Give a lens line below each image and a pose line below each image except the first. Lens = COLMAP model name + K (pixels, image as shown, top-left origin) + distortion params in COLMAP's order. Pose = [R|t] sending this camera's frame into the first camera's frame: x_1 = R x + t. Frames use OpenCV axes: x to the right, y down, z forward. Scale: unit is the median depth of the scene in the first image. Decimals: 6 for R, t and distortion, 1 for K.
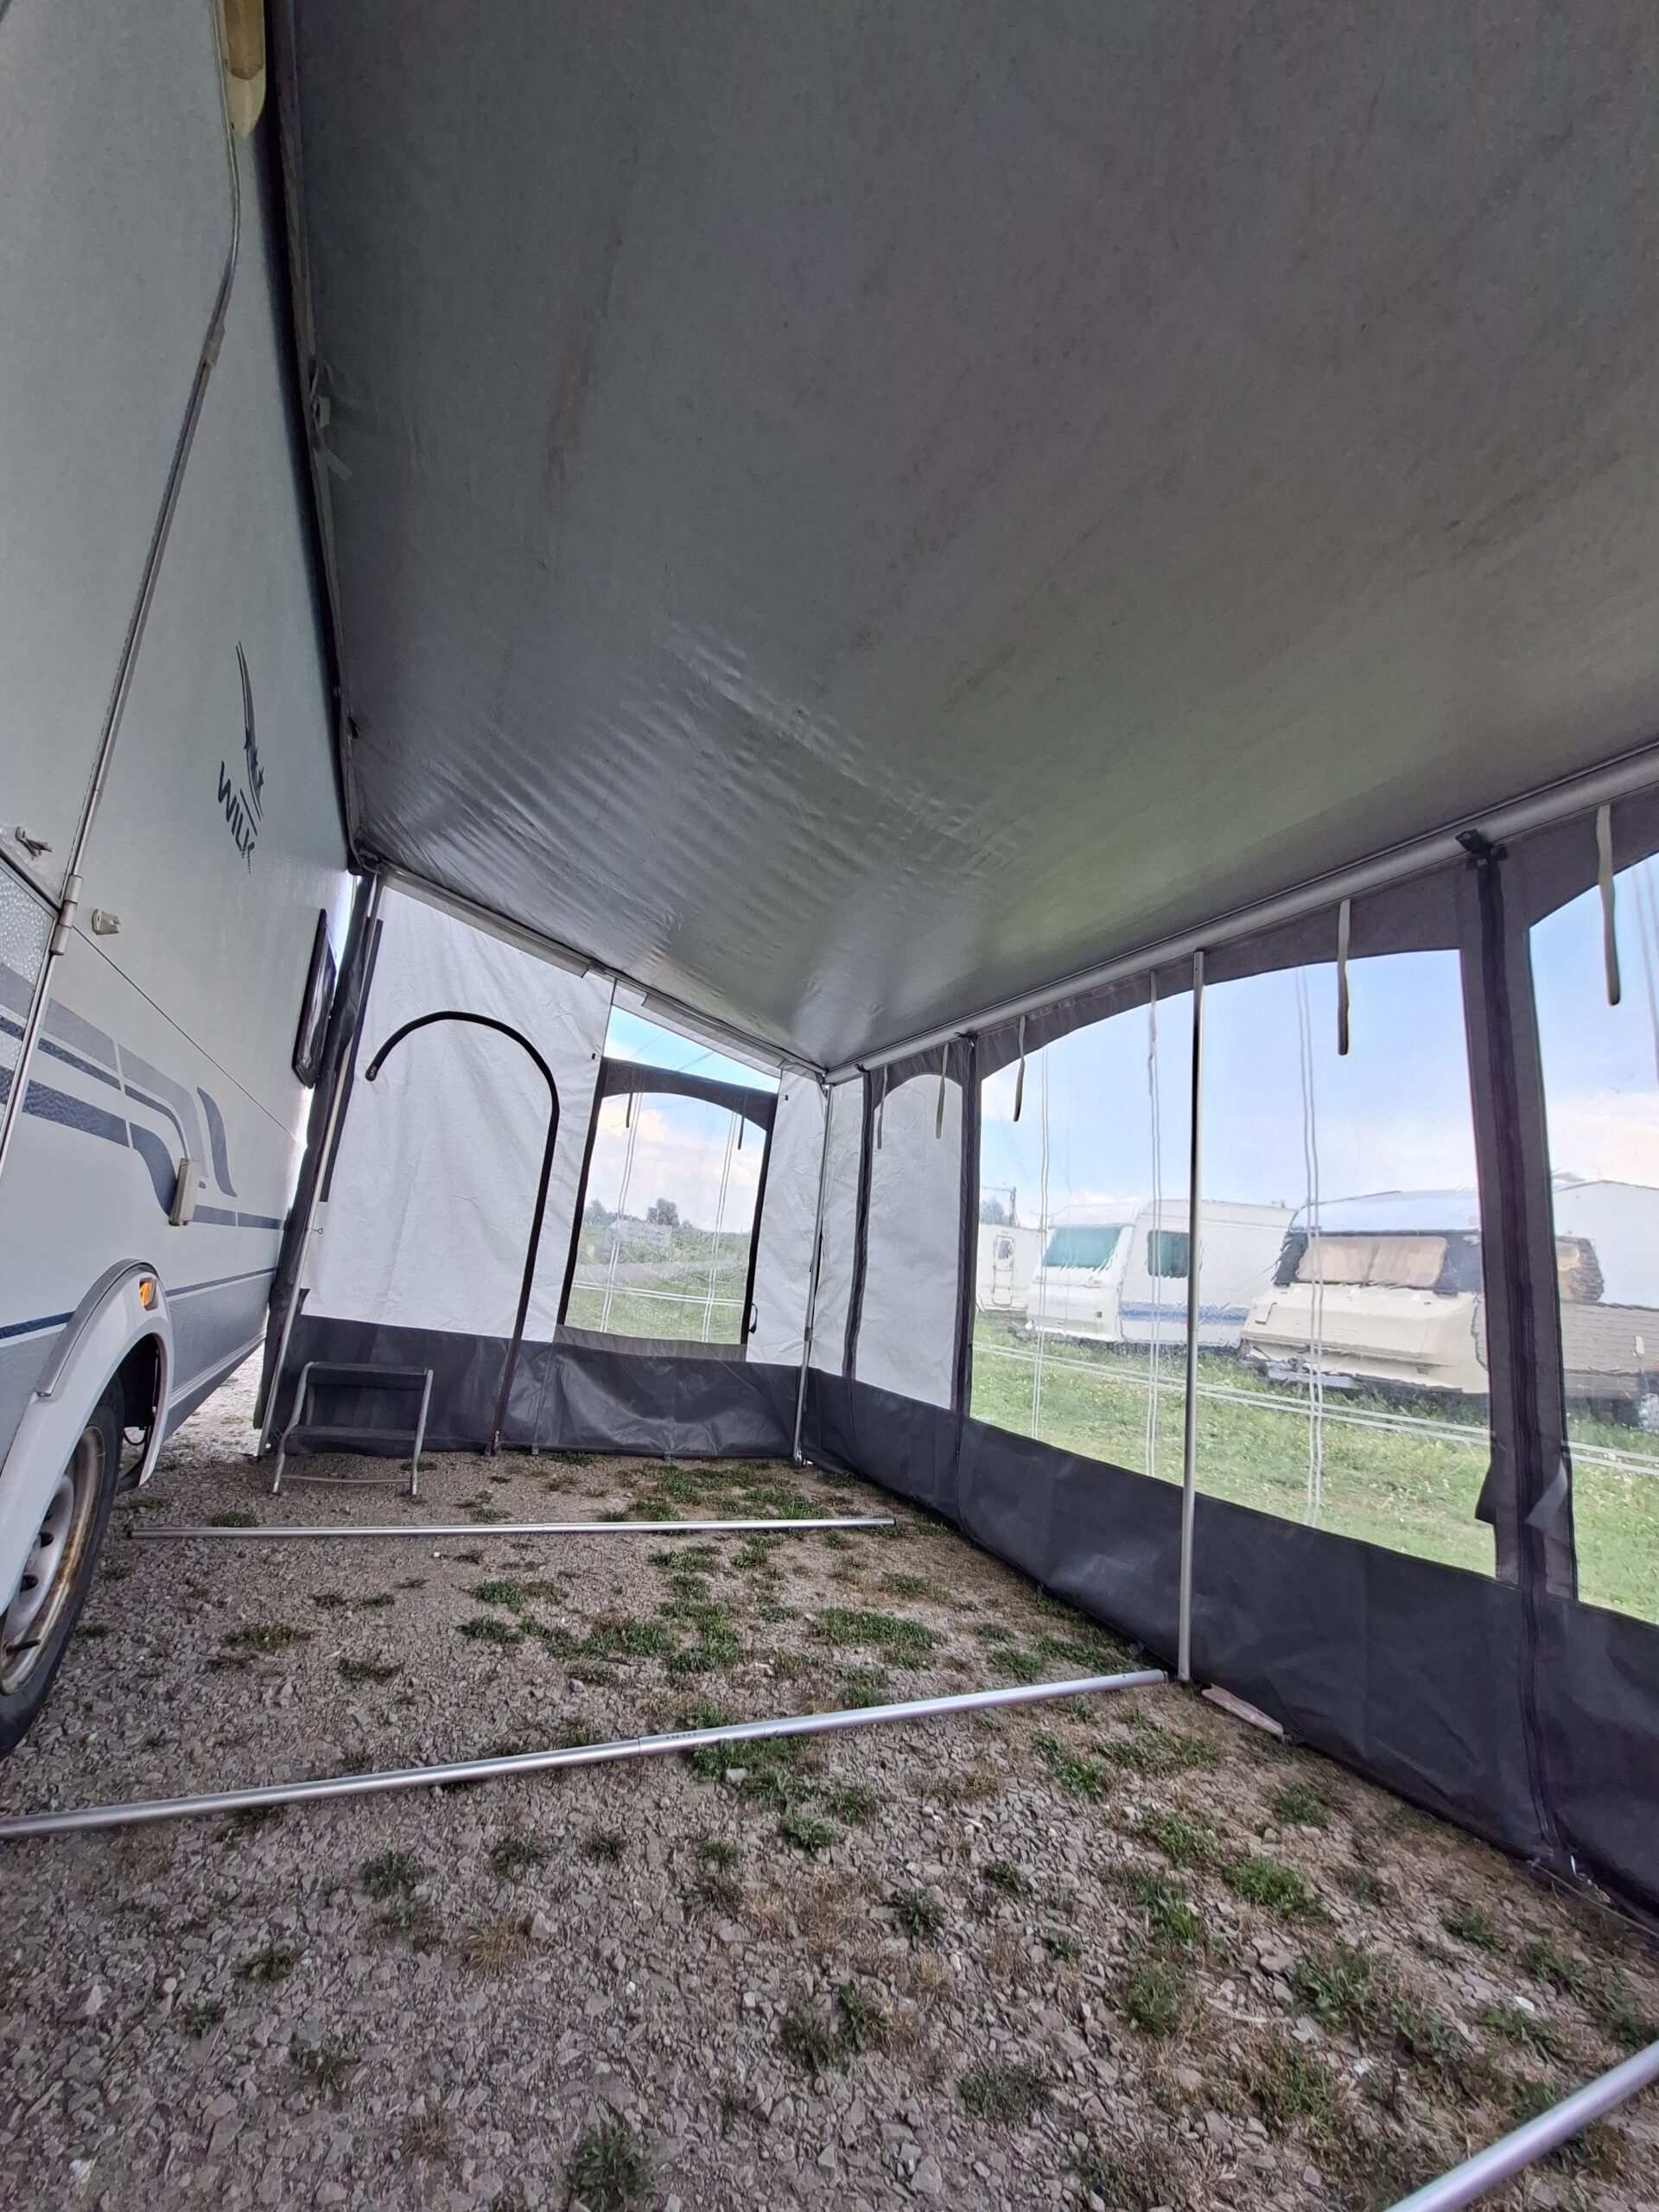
lens RADIAL K [[871.8, 0, 829.5], [0, 871.8, 1106.0], [0, 0, 1]] dist [-0.008456, -0.000151]
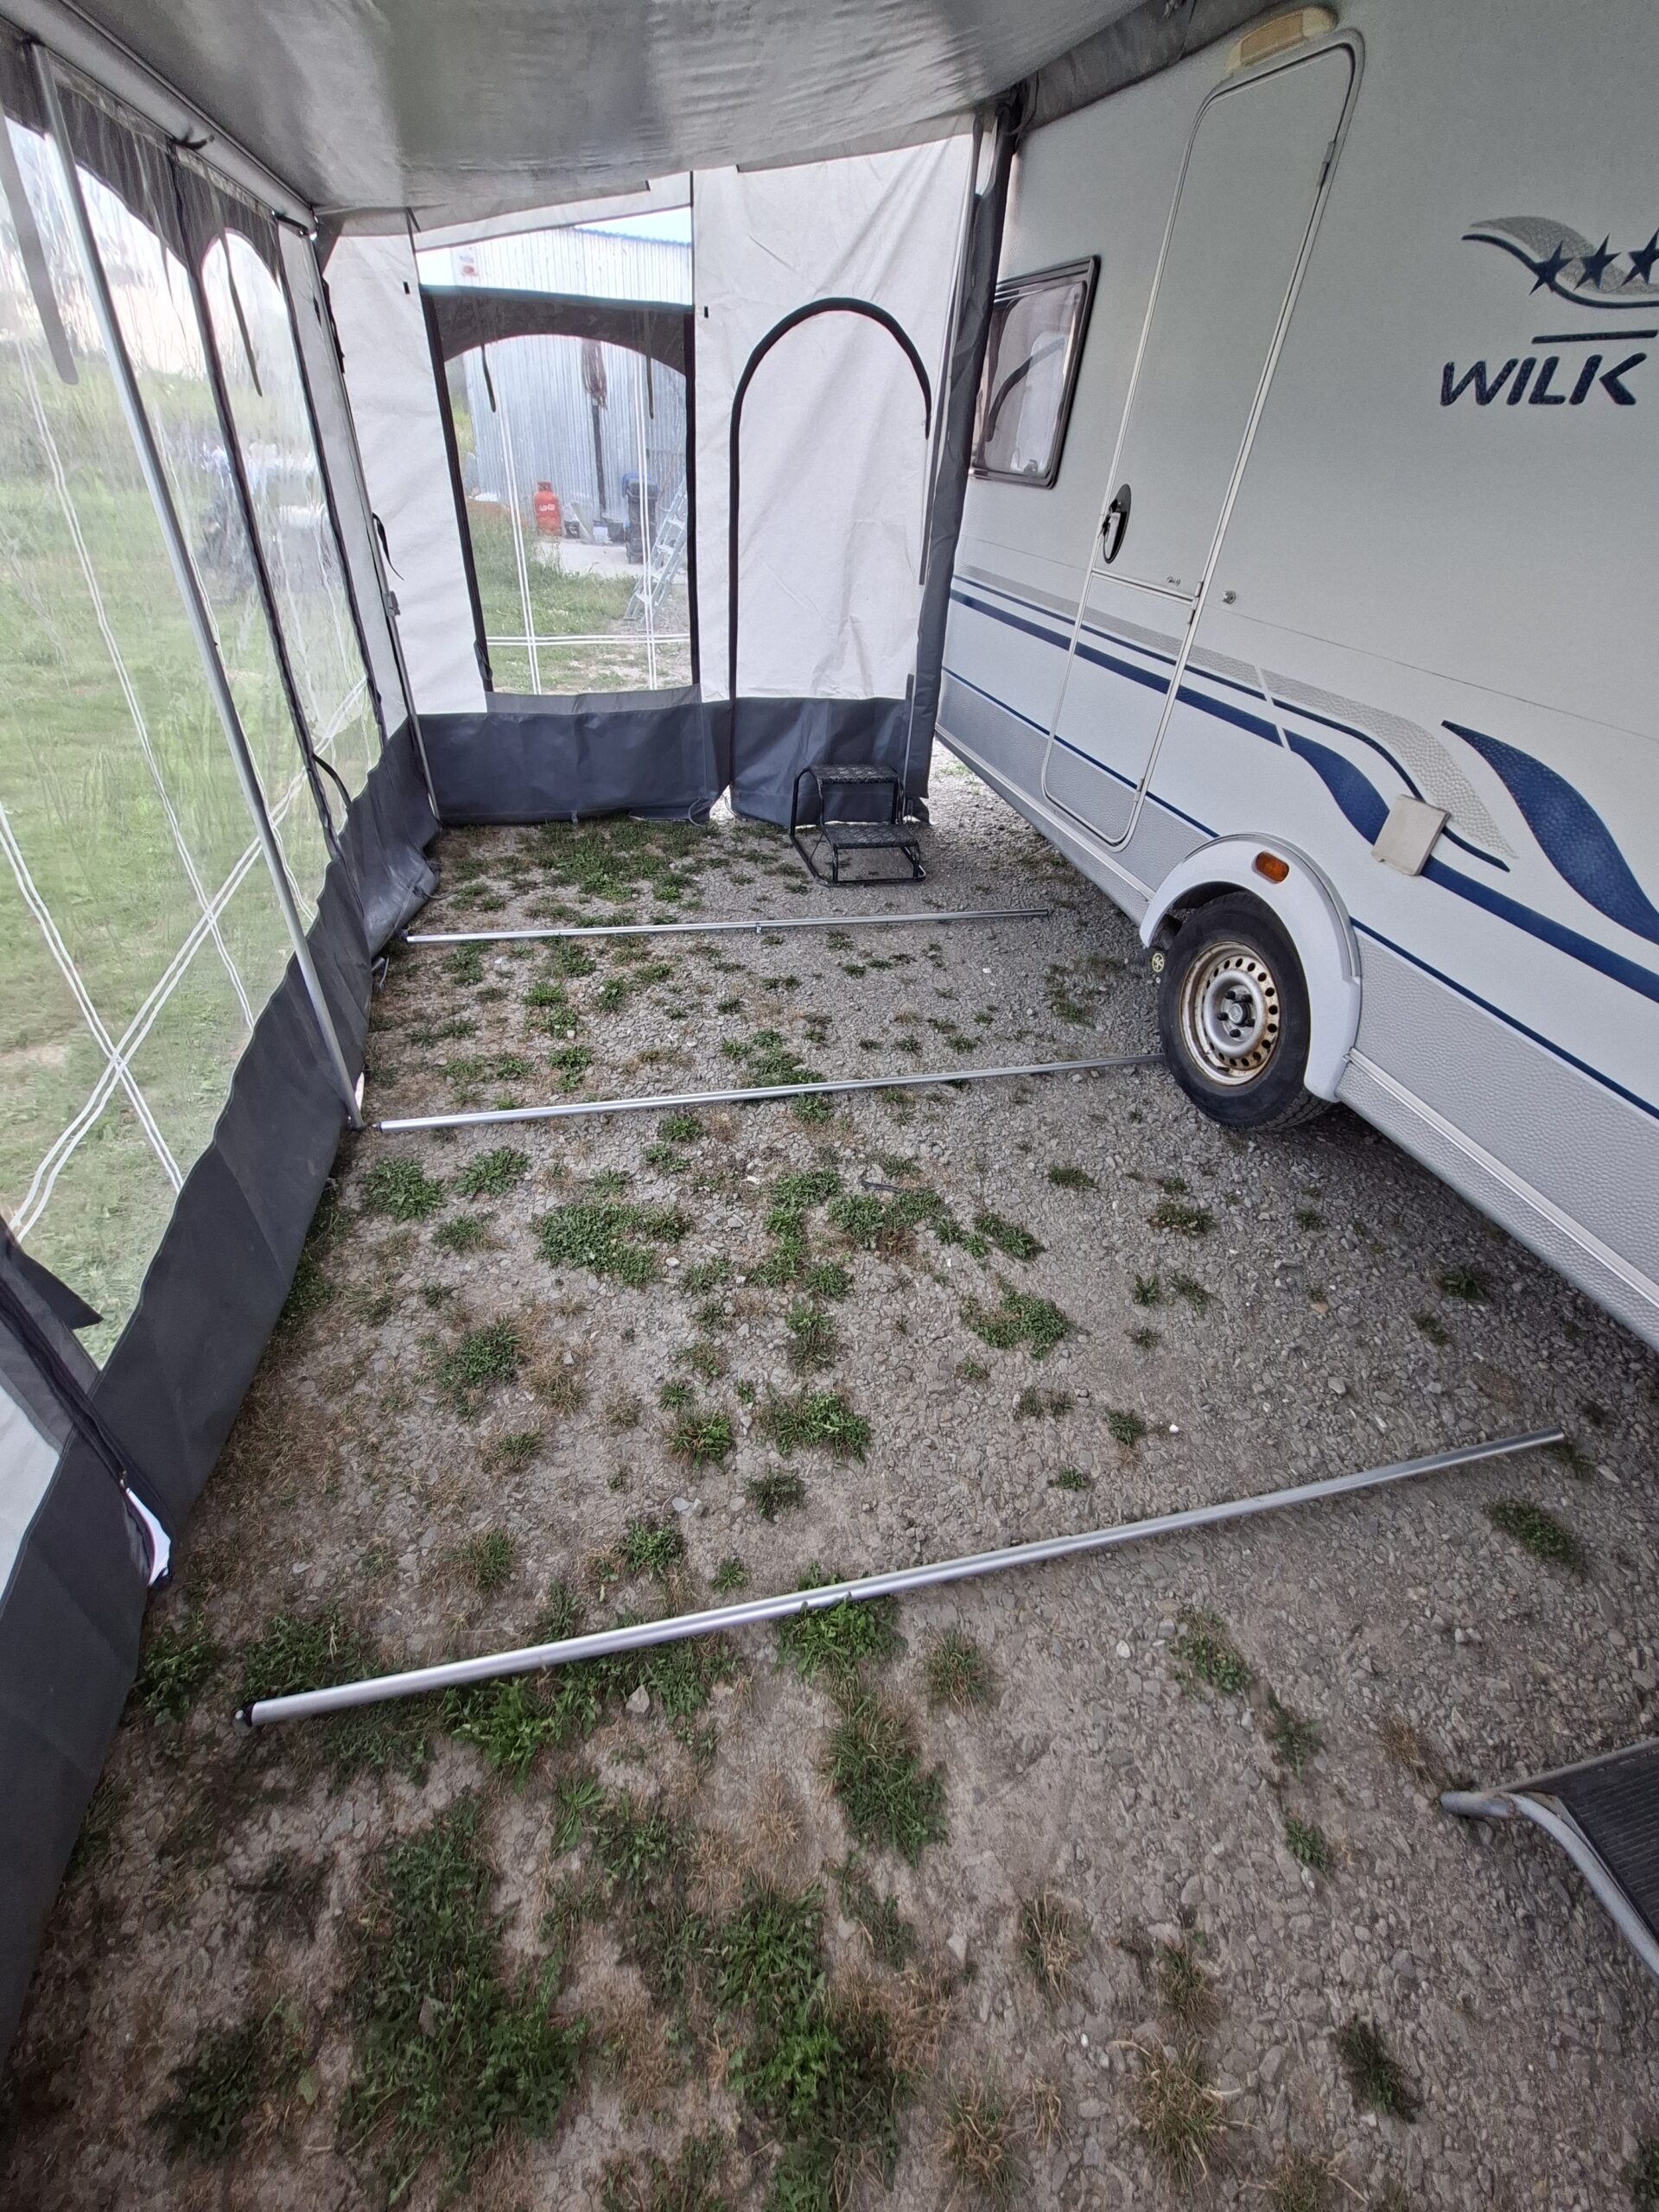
lens RADIAL K [[871.8, 0, 829.5], [0, 871.8, 1106.0], [0, 0, 1]] dist [-0.008456, -0.000151]
pose [[-0.967961, -0.247270, 0.043694, -0.183219], [-0.201727, 0.869386, 0.451081, 0.045134], [-0.149526, 0.427814, -0.891413, 1.812640]]
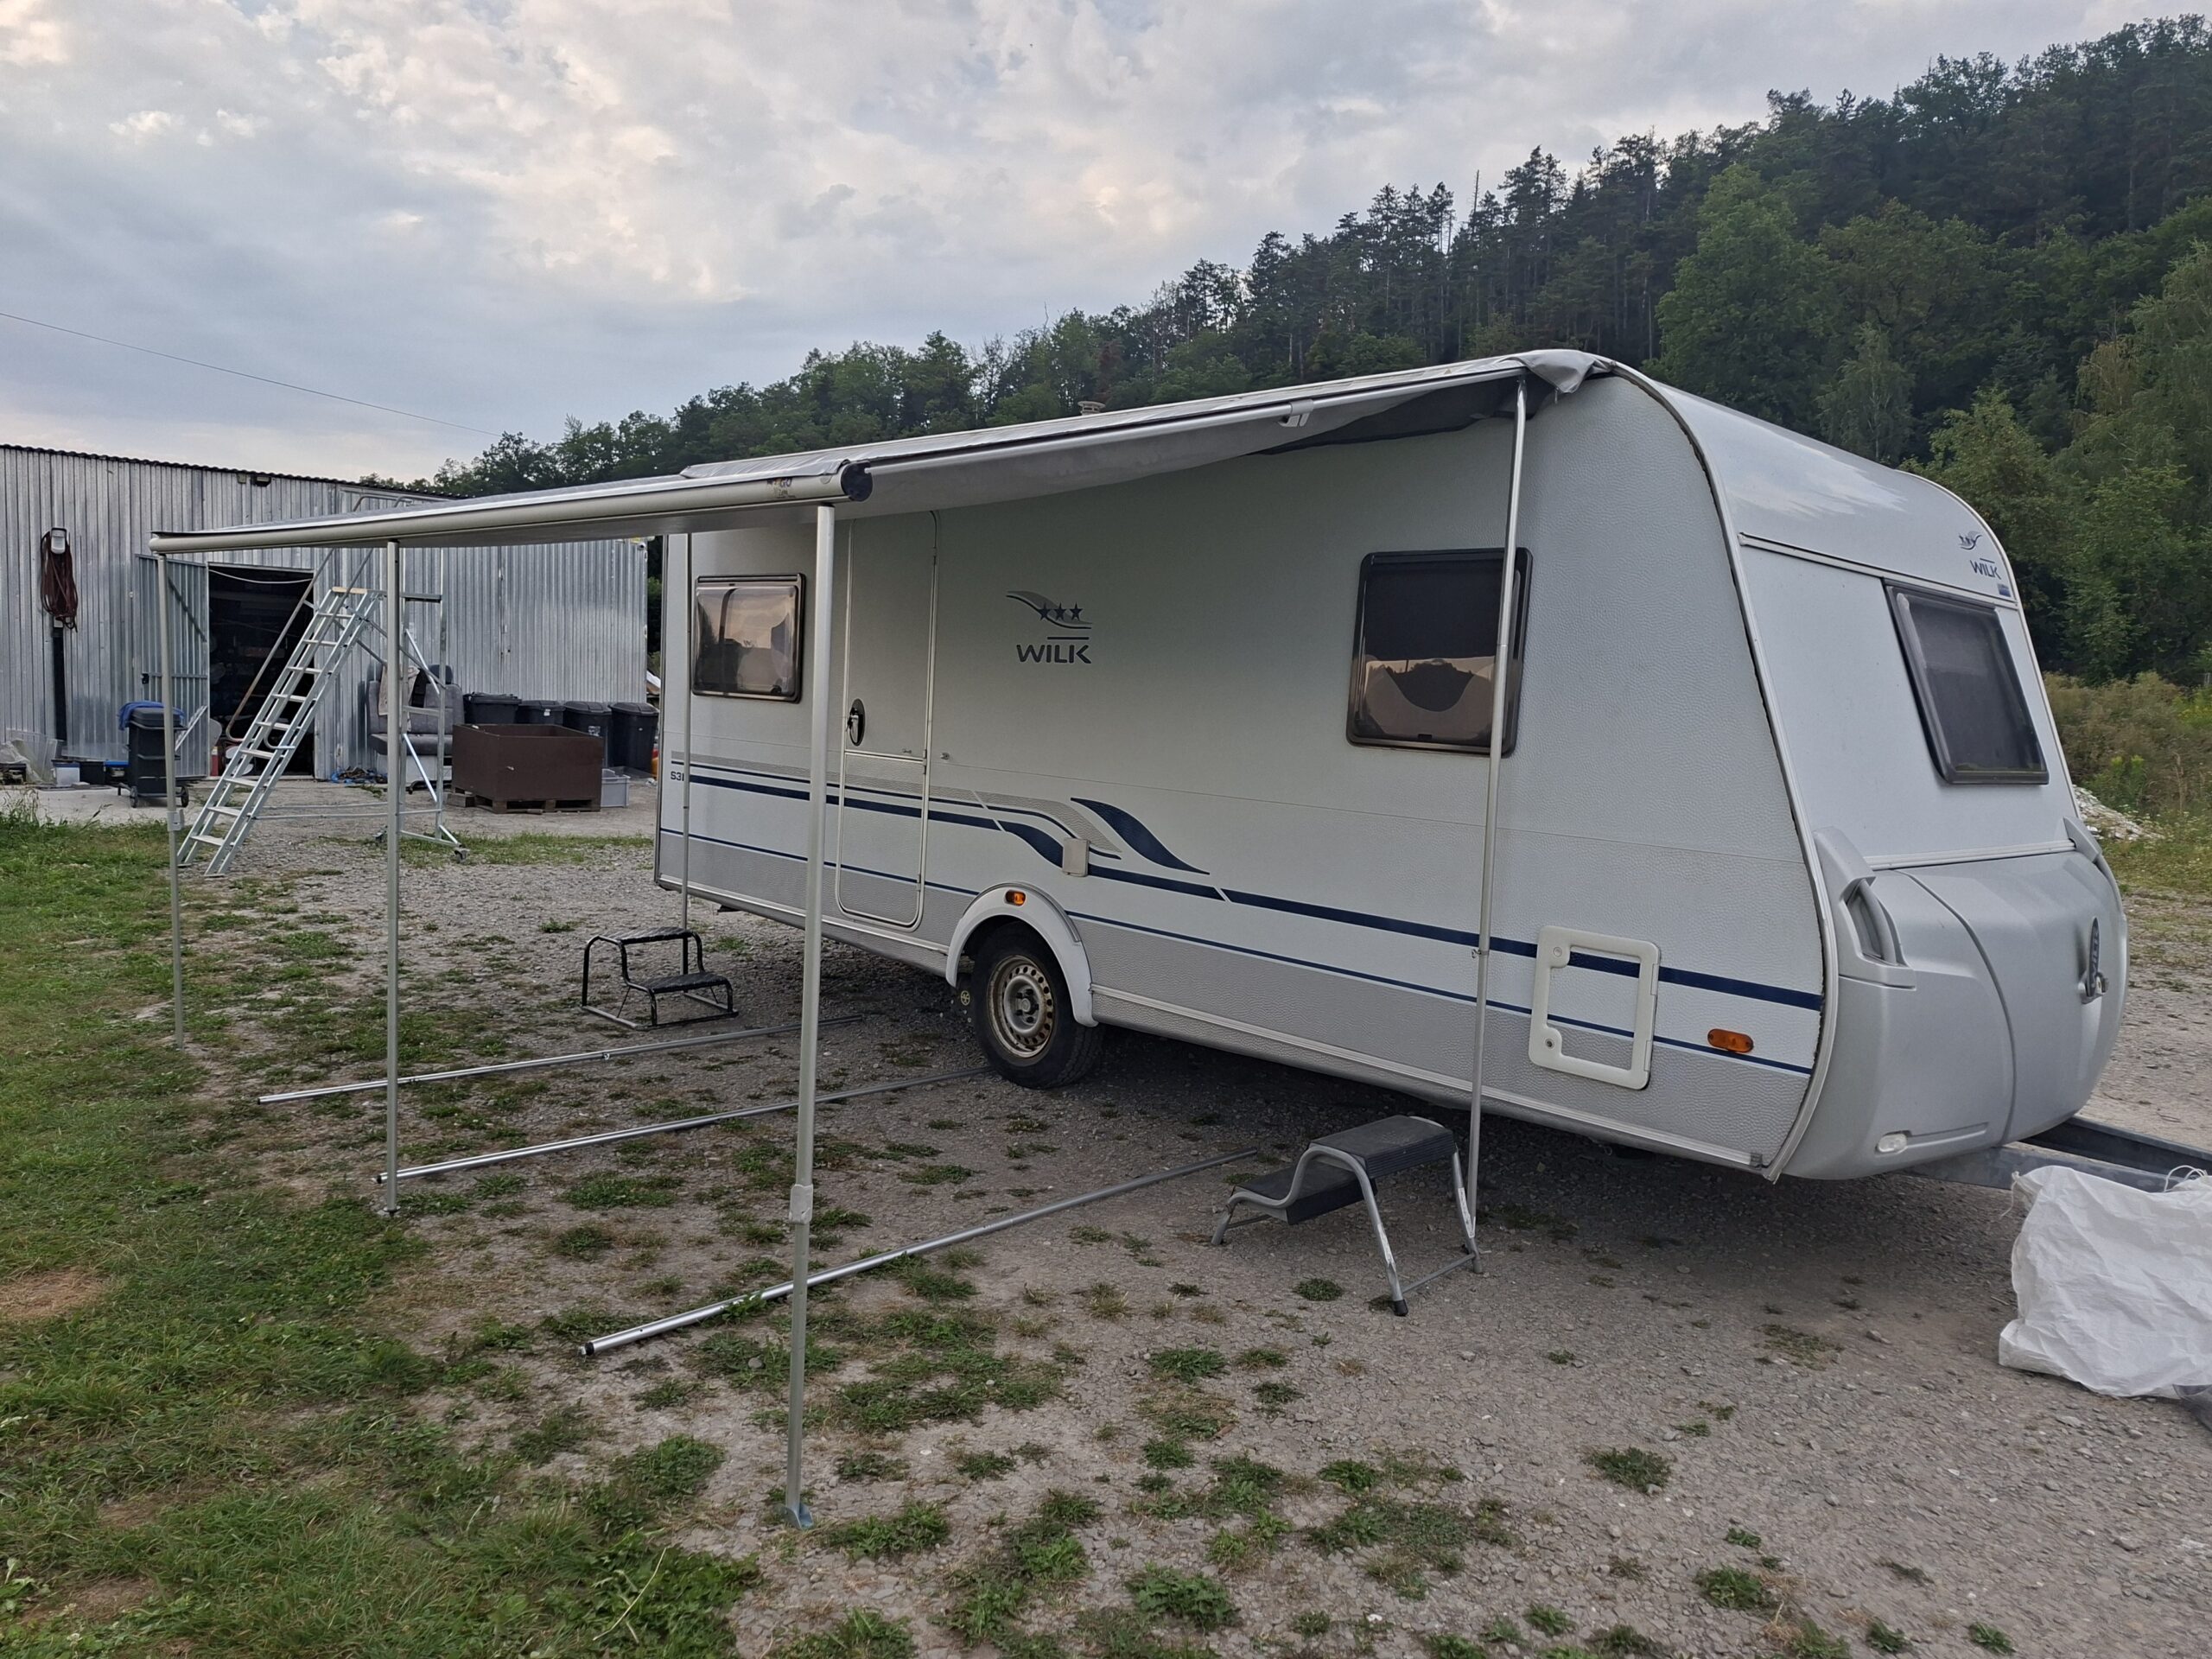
lens RADIAL K [[1521.1, 0, 1112.3], [0, 1521.1, 801.1], [0, 0, 1]] dist [0.093238, -0.108629]
pose [[-0.941884, -0.114161, -0.315945, 0.154629], [-0.074305, 0.987990, -0.135477, 0.342582], [0.327616, -0.104127, -0.939055, 3.370510]]
